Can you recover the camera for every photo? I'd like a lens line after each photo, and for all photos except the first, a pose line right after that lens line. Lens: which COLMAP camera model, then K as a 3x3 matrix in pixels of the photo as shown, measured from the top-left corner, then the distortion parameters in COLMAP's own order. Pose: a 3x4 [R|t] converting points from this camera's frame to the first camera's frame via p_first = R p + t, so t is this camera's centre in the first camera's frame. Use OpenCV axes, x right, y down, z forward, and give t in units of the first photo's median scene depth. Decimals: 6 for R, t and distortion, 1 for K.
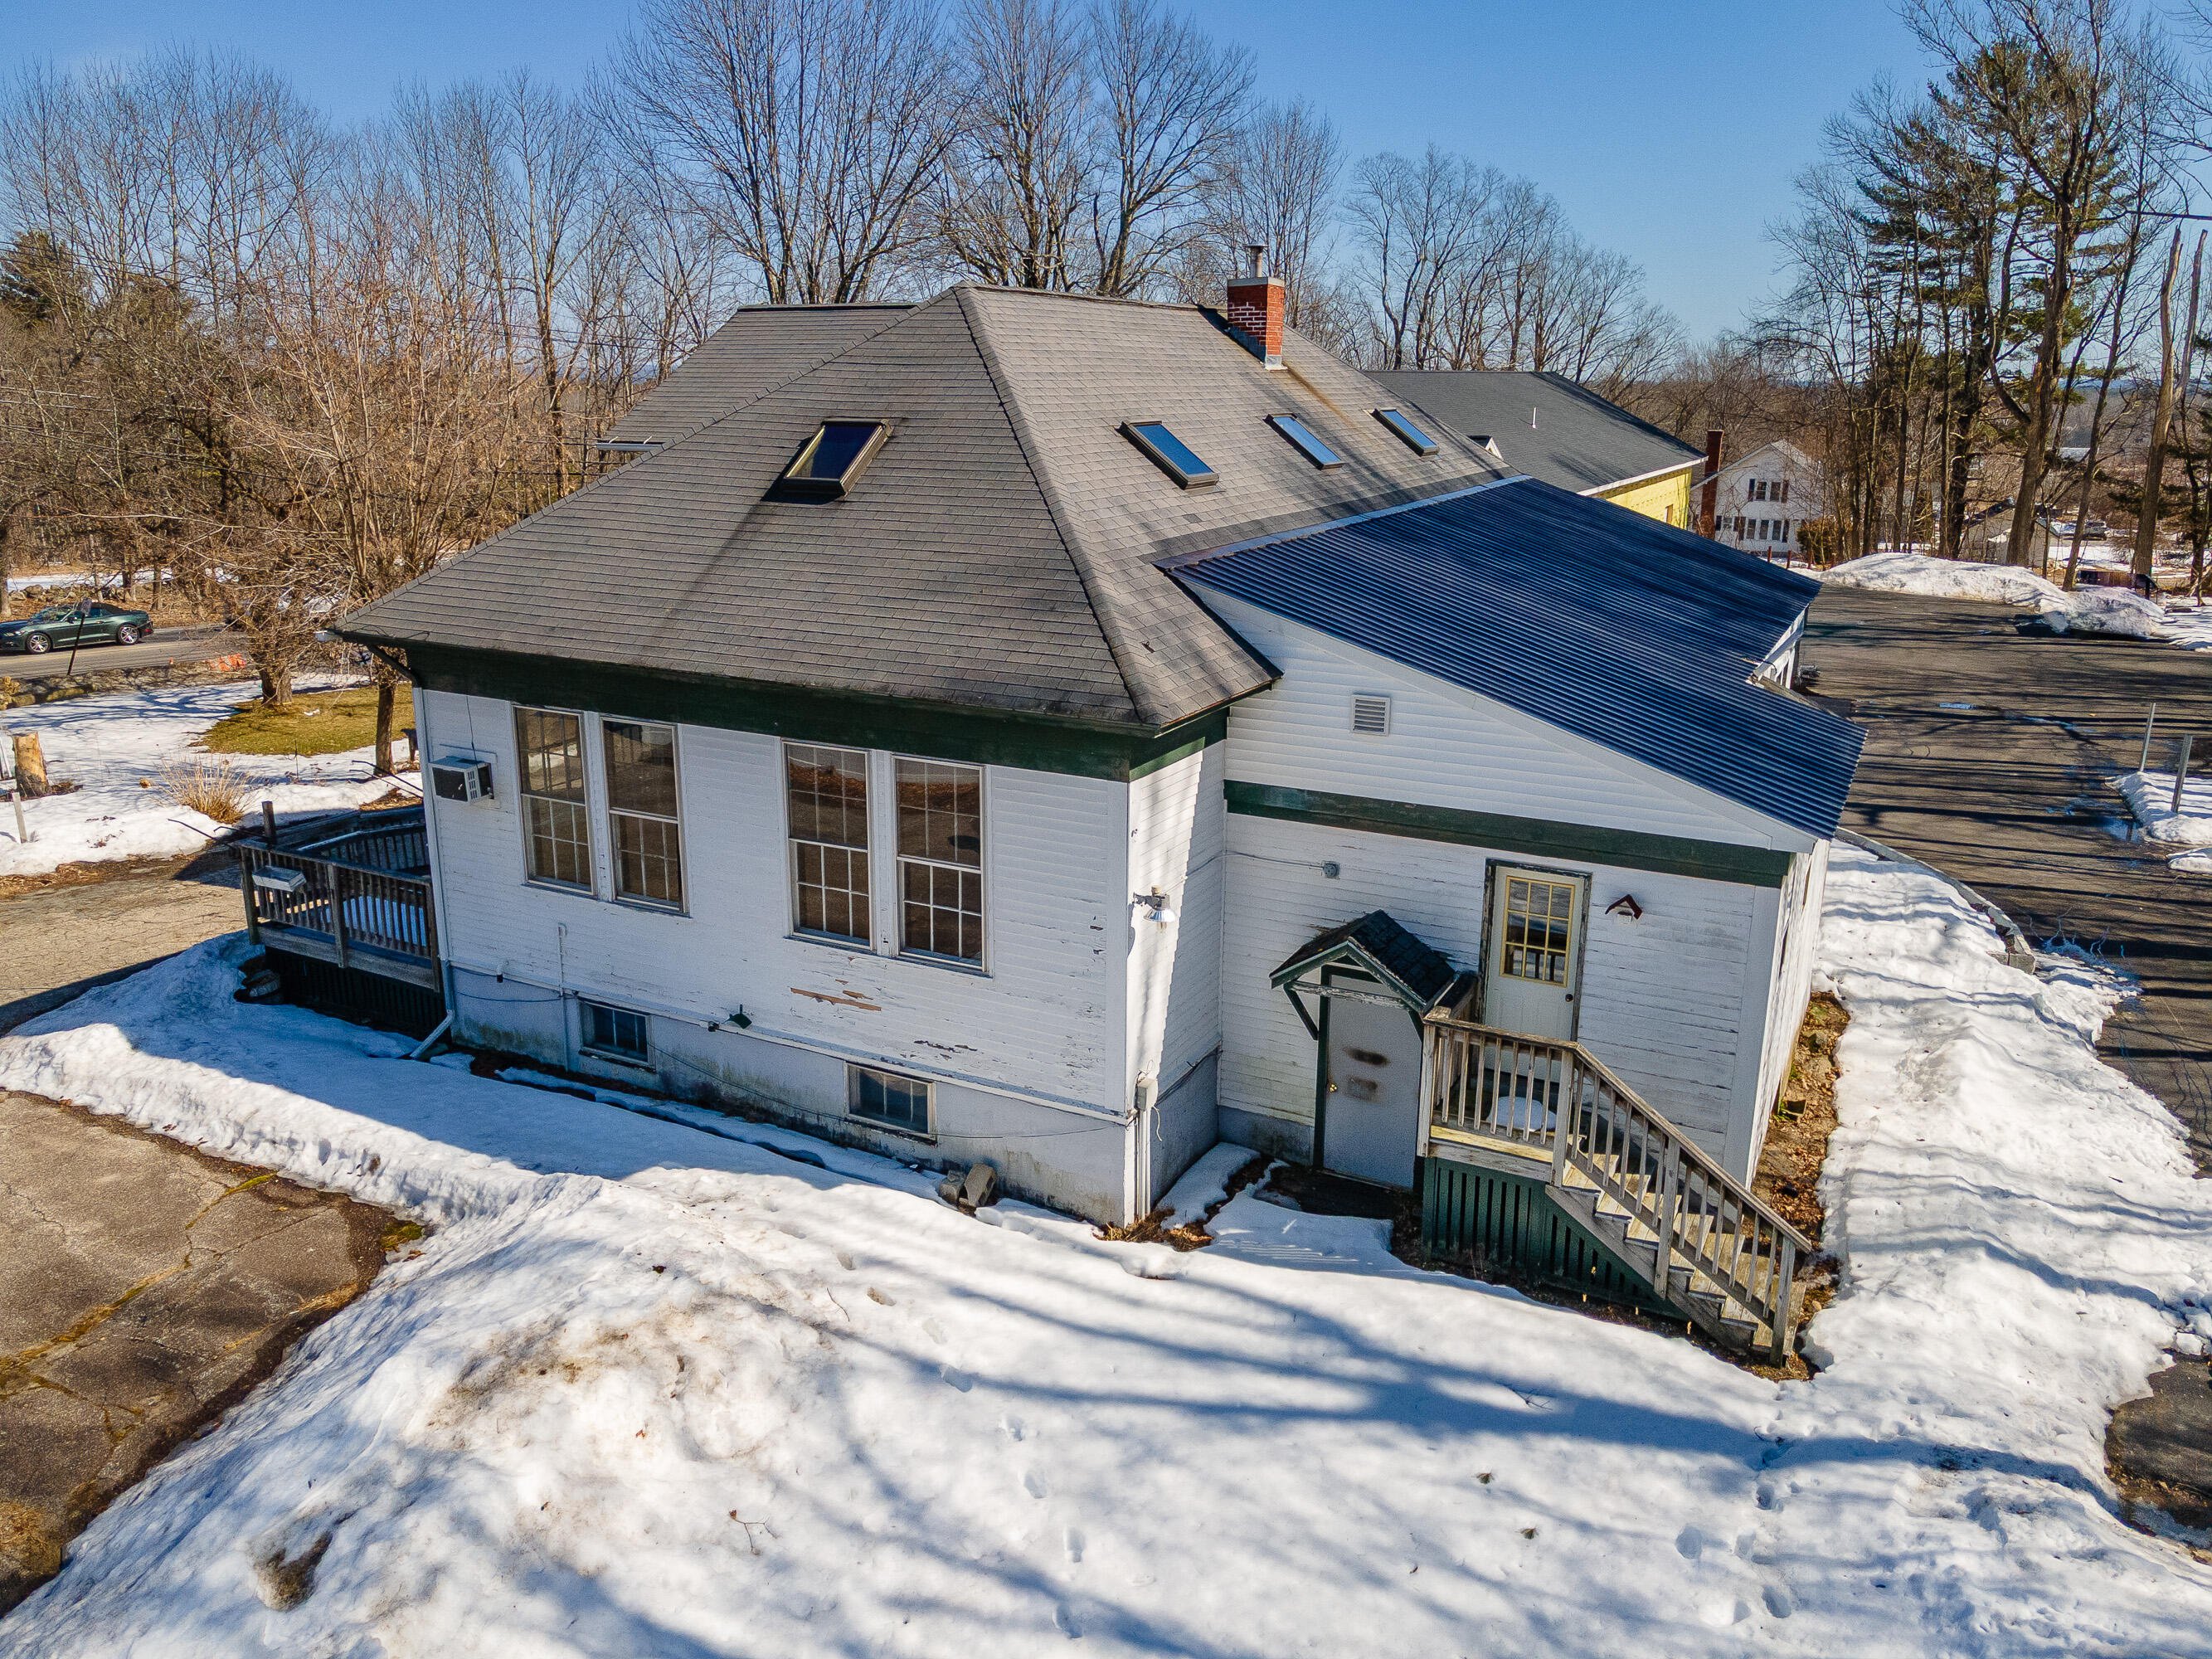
lens RADIAL K [[1634.4, 0, 1106.0], [0, 1634.4, 829.5], [0, 0, 1]] dist [-0.009551, -0.010978]
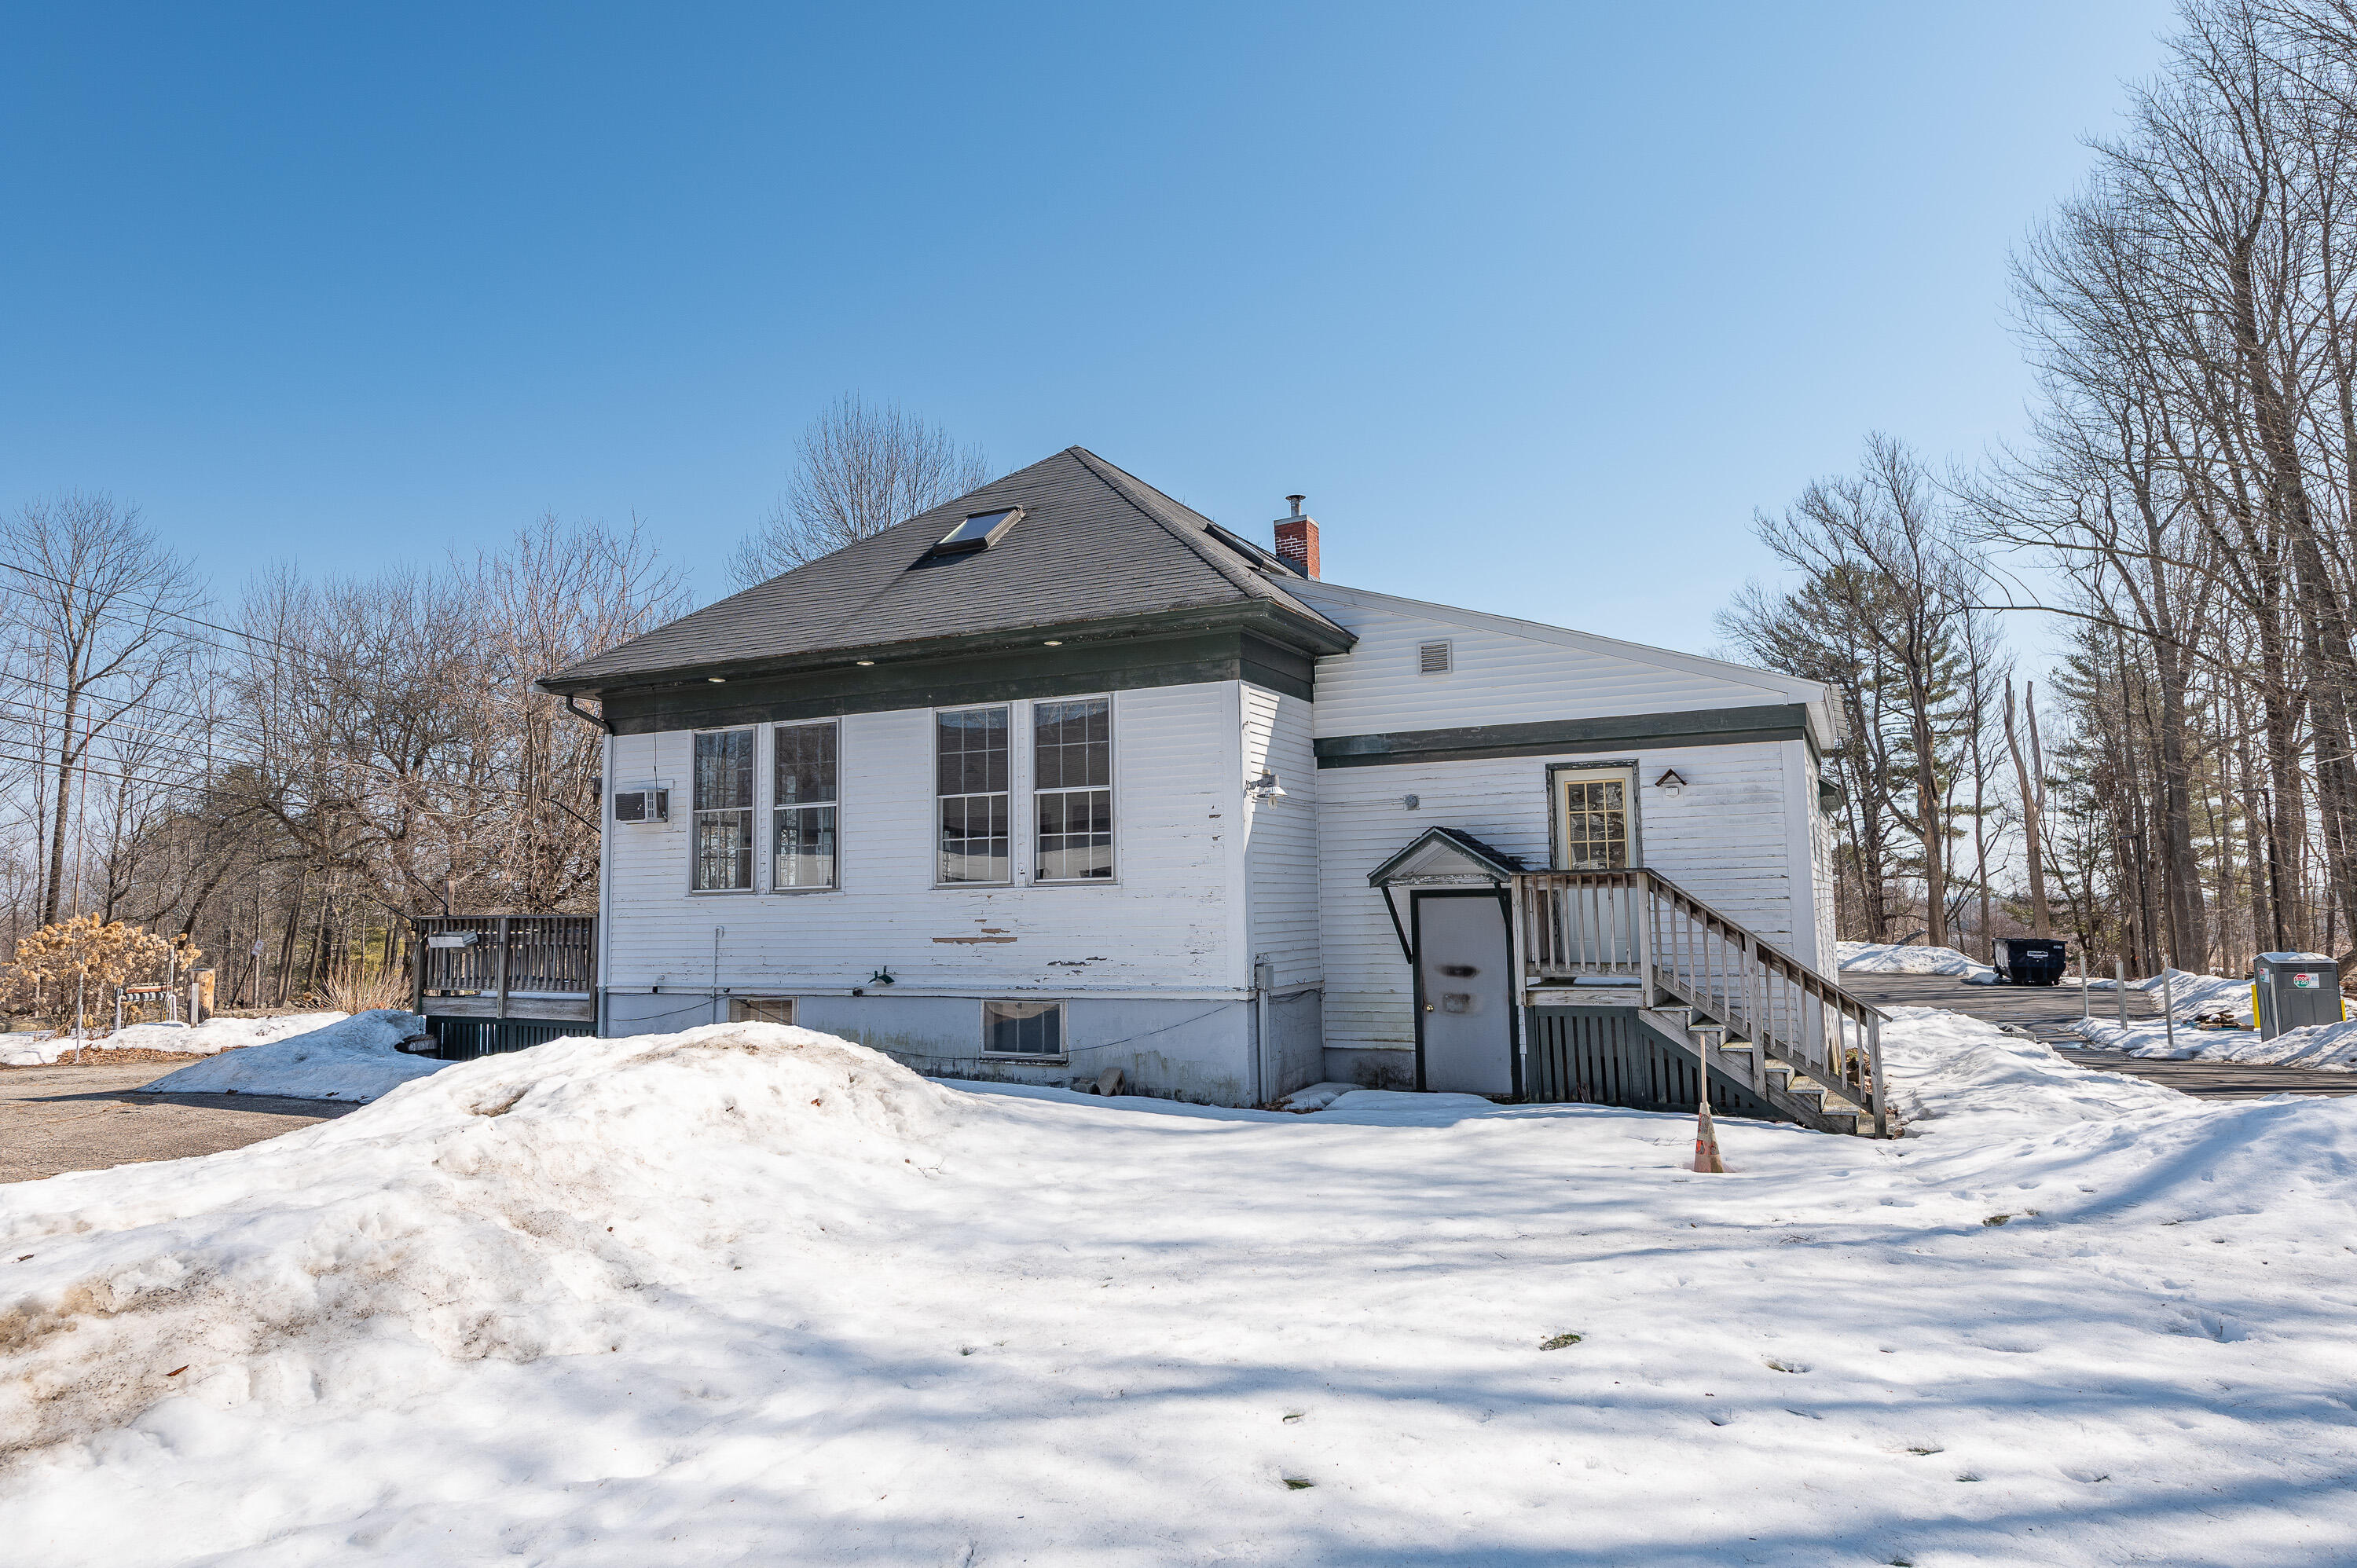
lens RADIAL K [[1433.1, 0, 1192.2], [0, 1433.1, 776.6], [0, 0, 1]] dist [0.001305, 0.000521]
pose [[0.998988, -0.024240, 0.037874, -0.053236], [0.036111, 0.934363, -0.354487, 0.354622], [-0.026795, 0.355496, 0.934294, 0.054084]]
